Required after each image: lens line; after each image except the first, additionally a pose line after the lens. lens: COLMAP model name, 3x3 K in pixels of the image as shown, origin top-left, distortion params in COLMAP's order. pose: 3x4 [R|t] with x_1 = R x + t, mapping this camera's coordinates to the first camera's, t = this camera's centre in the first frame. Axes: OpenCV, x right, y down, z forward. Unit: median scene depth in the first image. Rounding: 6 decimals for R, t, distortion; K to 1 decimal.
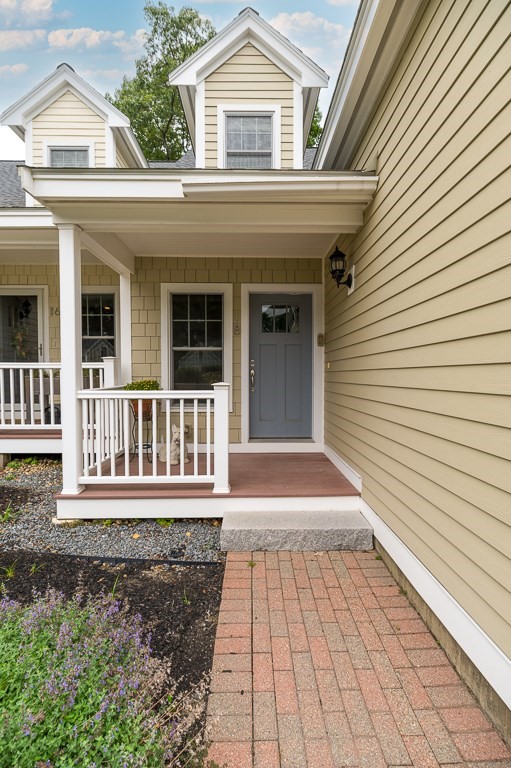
lens RADIAL K [[337.0, 0, 254.0], [0, 337.0, 385.8], [0, 0, 1]] dist [0.000928, 0.000108]
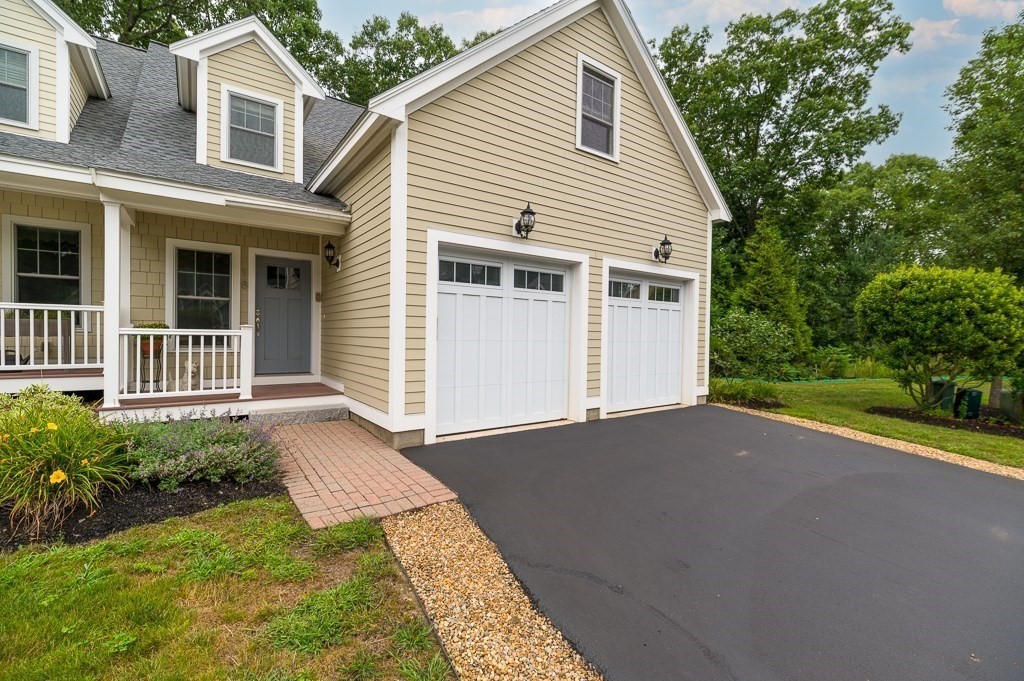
lens RADIAL K [[449.3, 0, 517.9], [0, 449.3, 341.4], [0, 0, 1]] dist [0.000928, 0.000108]
pose [[0.817185, 0.005741, 0.576347, -0.178768], [0.002160, 0.999913, -0.013022, 0.062953], [-0.576371, 0.011886, 0.817101, -0.900624]]
